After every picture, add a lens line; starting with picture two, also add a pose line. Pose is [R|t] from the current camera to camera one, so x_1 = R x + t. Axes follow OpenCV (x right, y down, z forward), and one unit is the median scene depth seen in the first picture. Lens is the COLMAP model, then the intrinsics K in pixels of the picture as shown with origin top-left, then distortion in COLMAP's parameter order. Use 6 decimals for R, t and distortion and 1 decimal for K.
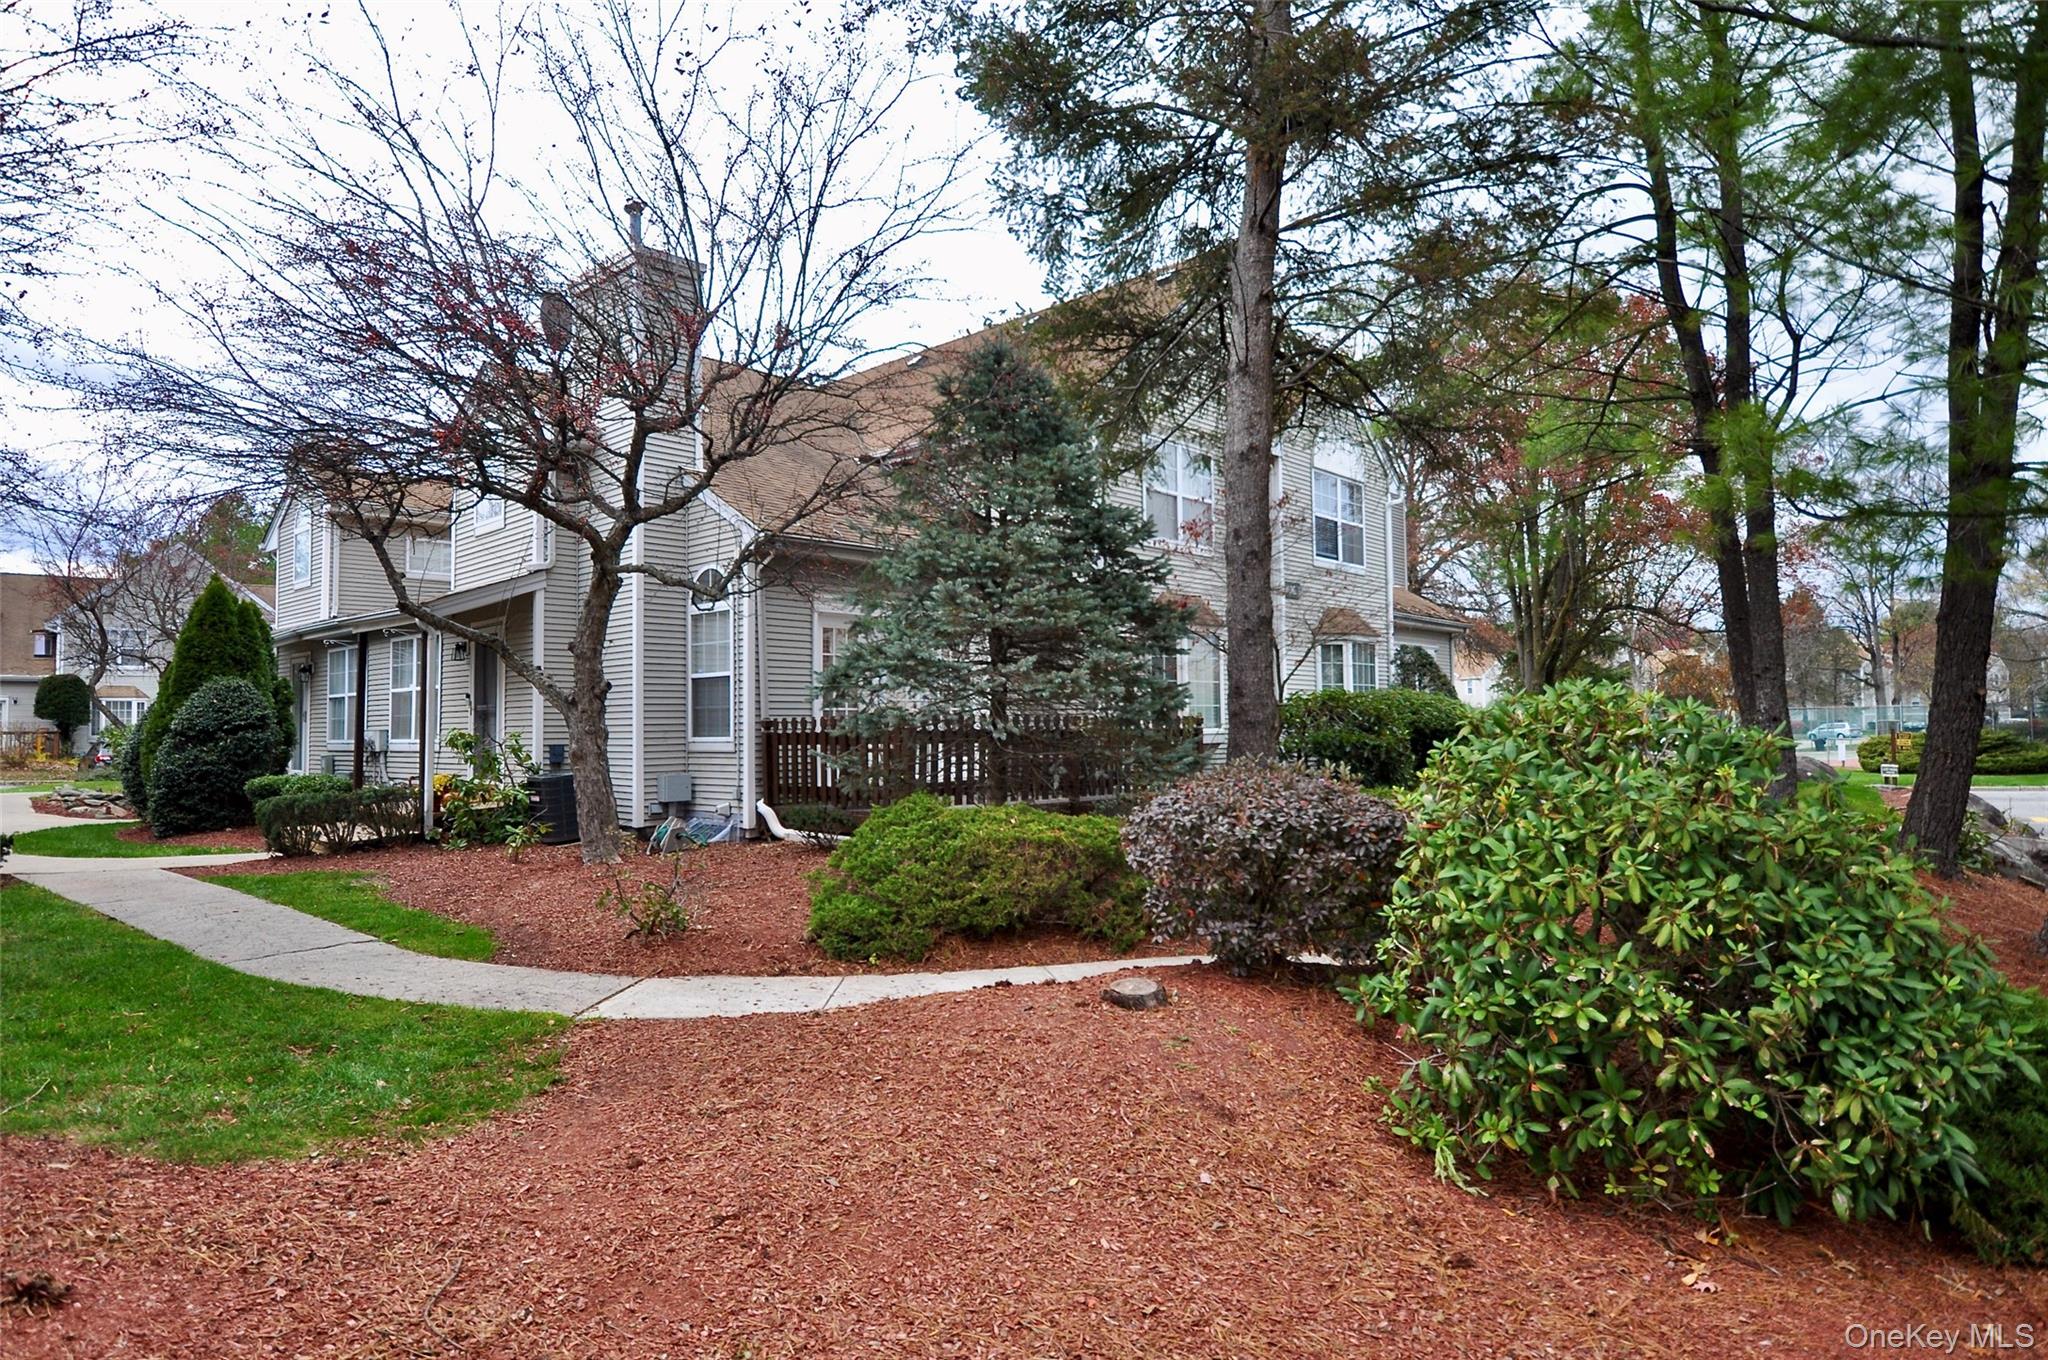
lens RADIAL K [[1108.1, 0, 1021.7], [0, 1108.1, 683.2], [0, 0, 1]] dist [-0.024974, -0.003467]
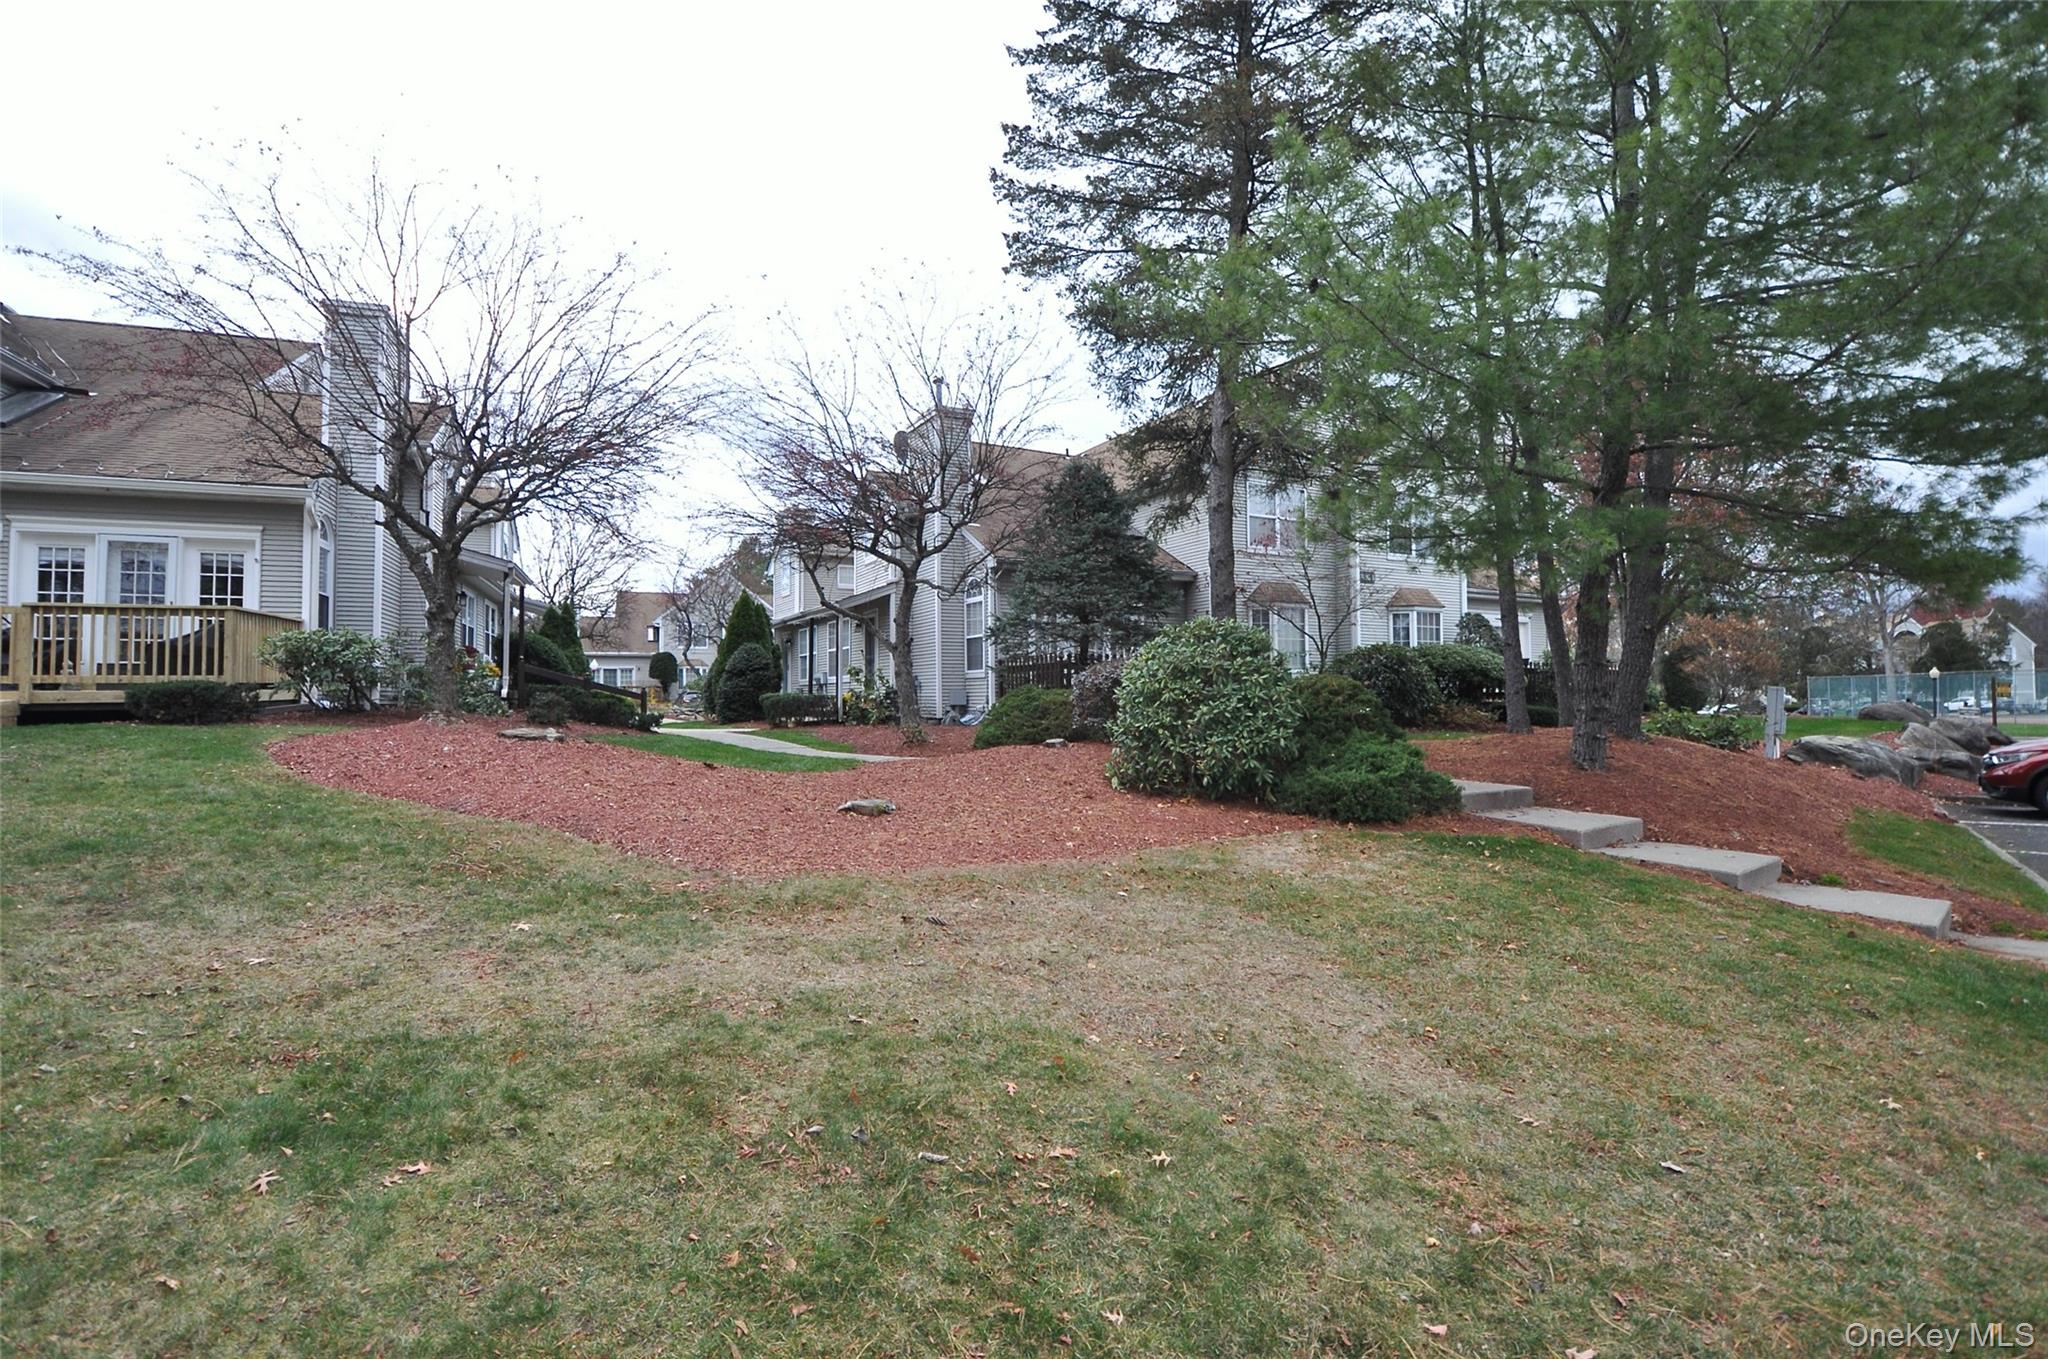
lens RADIAL K [[916.0, 0, 1026.4], [0, 916.0, 684.1], [0, 0, 1]] dist [0.001502, -0.007517]
pose [[0.944046, 0.001350, -0.329811, 0.293920], [0.006340, 0.999733, 0.022239, 0.037781], [0.329753, -0.023085, 0.943785, -0.405741]]
